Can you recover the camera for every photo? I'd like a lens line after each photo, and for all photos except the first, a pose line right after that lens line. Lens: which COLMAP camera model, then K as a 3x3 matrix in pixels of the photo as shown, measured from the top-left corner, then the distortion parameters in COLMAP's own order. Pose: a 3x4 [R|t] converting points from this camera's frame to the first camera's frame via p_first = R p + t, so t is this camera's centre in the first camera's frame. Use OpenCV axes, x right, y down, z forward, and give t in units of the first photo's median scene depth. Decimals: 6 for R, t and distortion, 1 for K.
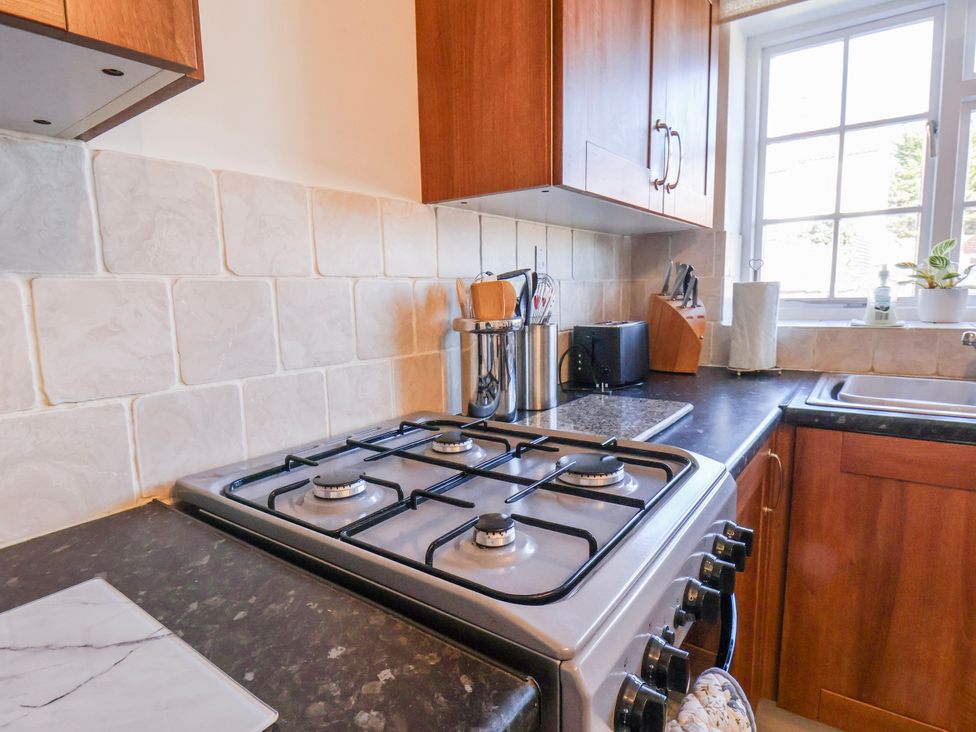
lens RADIAL K [[528.3, 0, 484.5], [0, 528.3, 372.2], [0, 0, 1]] dist [0.003907, -0.014194]
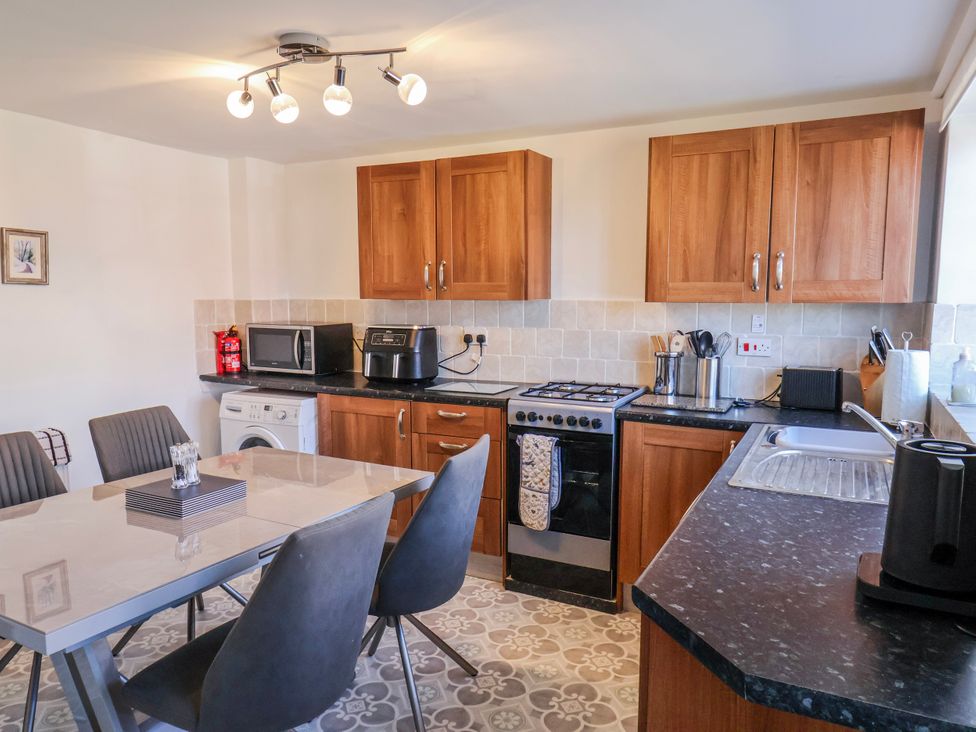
lens RADIAL K [[689.8, 0, 483.5], [0, 689.8, 374.6], [0, 0, 1]] dist [0.005980, -0.000996]
pose [[0.155712, 0.146793, -0.976834, 2.610914], [-0.149227, 0.981043, 0.123638, -0.233469], [0.976466, 0.126518, 0.174666, -0.266156]]
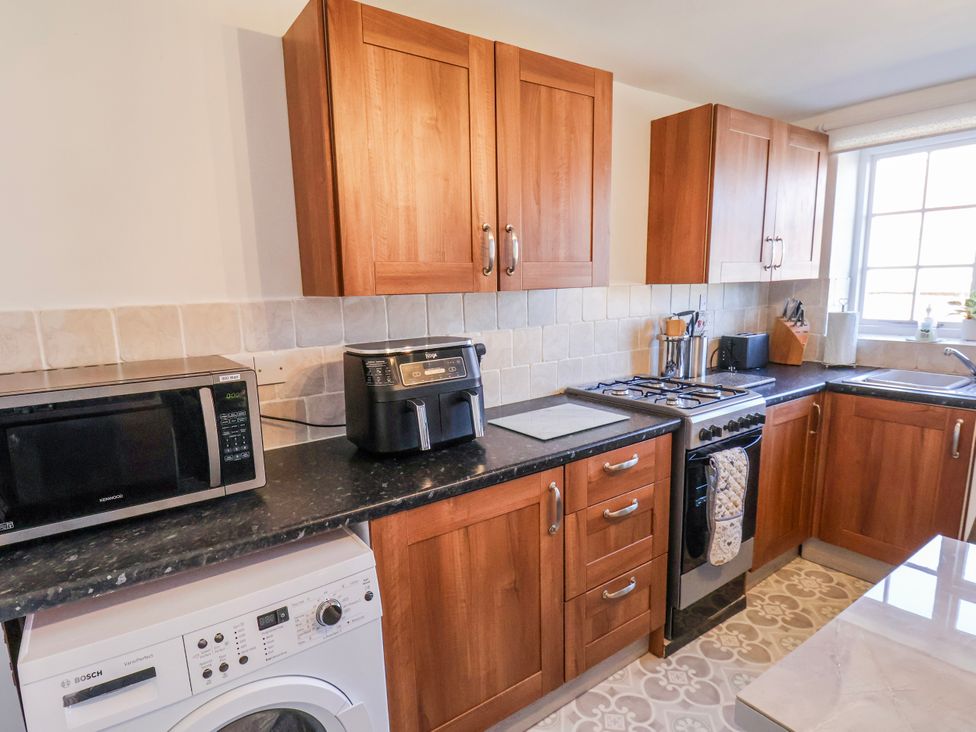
lens RADIAL K [[542.5, 0, 479.9], [0, 542.5, 382.6], [0, 0, 1]] dist [0.004748, -0.013949]
pose [[0.949305, 0.056015, -0.309325, -0.043226], [-0.043113, 0.997897, 0.048396, 0.024068], [0.311386, -0.032607, 0.949724, -1.358464]]
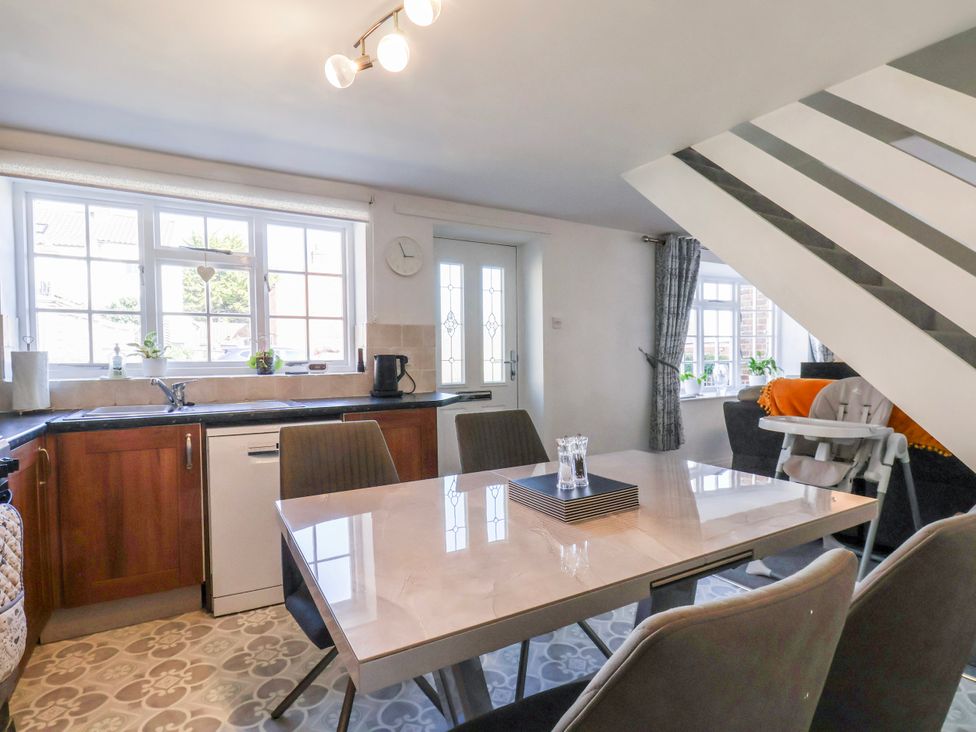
lens RADIAL K [[513.1, 0, 486.9], [0, 513.1, 374.2], [0, 0, 1]] dist [0.002794, -0.012505]
pose [[0.398218, -0.005868, 0.917272, -0.397669], [0.129662, 0.990299, -0.049956, 0.179684], [-0.908080, 0.138829, 0.395116, -0.996473]]
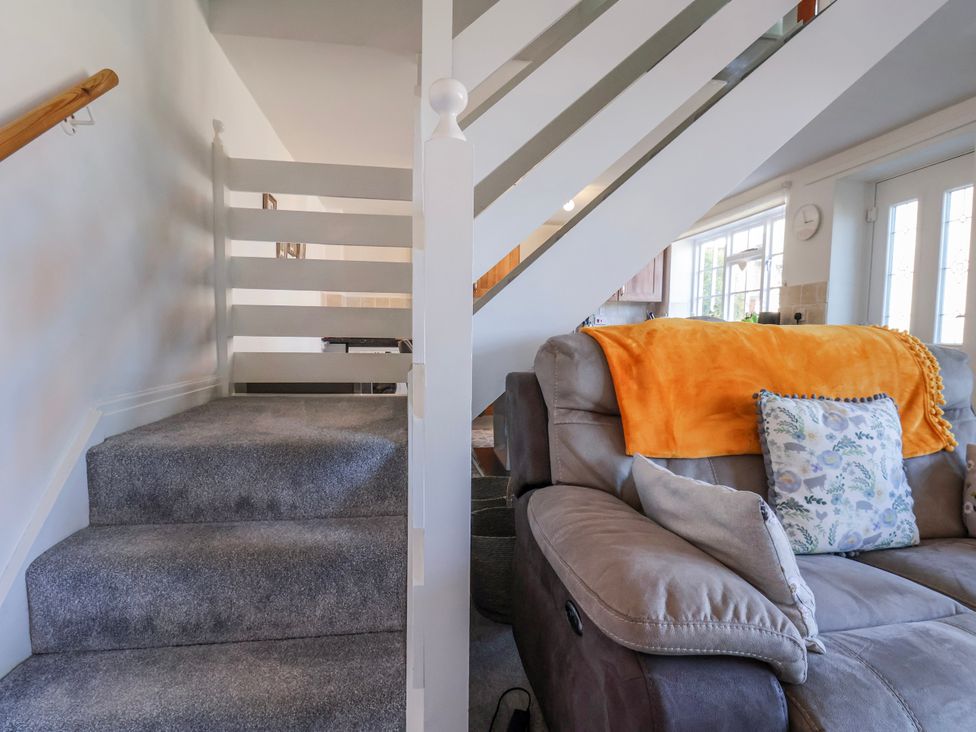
lens RADIAL K [[501.7, 0, 487.0], [0, 501.7, 381.1], [0, 0, 1]] dist [0.000797, -0.013396]
pose [[0.709275, 0.097800, -0.698114, 2.833550], [-0.133681, 0.991020, 0.003015, 0.558283], [0.692140, 0.091186, 0.715980, -3.024619]]
